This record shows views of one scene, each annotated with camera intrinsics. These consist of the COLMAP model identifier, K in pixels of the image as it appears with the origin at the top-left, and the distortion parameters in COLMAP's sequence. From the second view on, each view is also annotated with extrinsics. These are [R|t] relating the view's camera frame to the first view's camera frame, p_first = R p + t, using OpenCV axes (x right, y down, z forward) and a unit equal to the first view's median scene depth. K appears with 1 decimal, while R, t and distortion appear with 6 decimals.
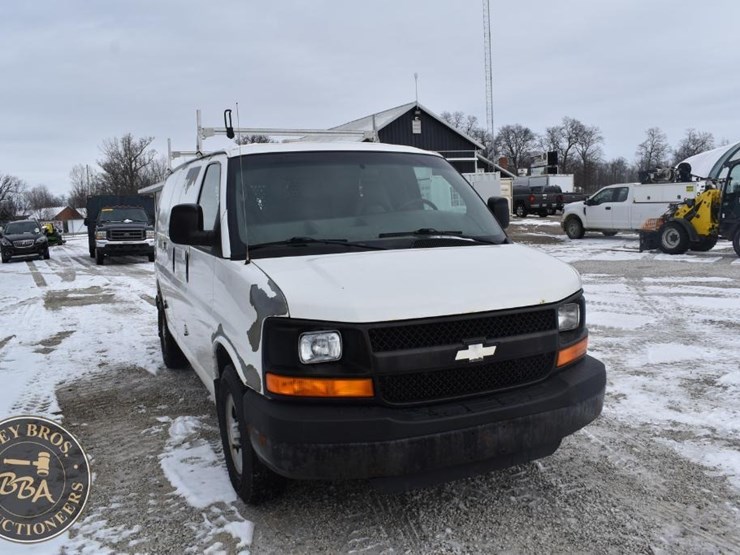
lens RADIAL K [[646.4, 0, 371.5], [0, 646.4, 279.6], [0, 0, 1]] dist [-0.100536, 0.021449]
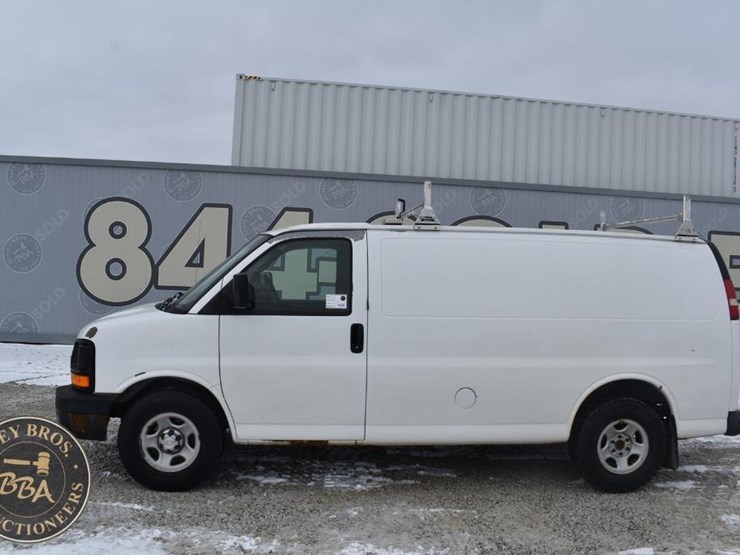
lens RADIAL K [[646.4, 0, 367.8], [0, 646.4, 278.7], [0, 0, 1]] dist [-0.100536, 0.021449]
pose [[-0.312909, 0.025888, -0.949430, 1.412398], [-0.133089, 0.988571, 0.070818, -0.287158], [0.940412, 0.148518, -0.305887, 1.968674]]
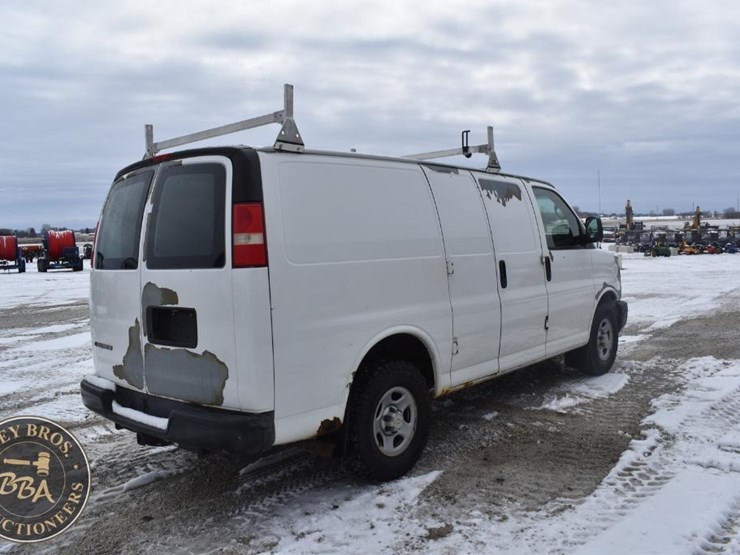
lens RADIAL K [[646.4, 0, 368.3], [0, 646.4, 280.6], [0, 0, 1]] dist [-0.100536, 0.021449]
pose [[-0.413830, -0.011380, 0.910283, -1.649541], [0.156050, 0.984235, 0.083247, -0.198890], [-0.896879, 0.176500, -0.405530, 2.377899]]
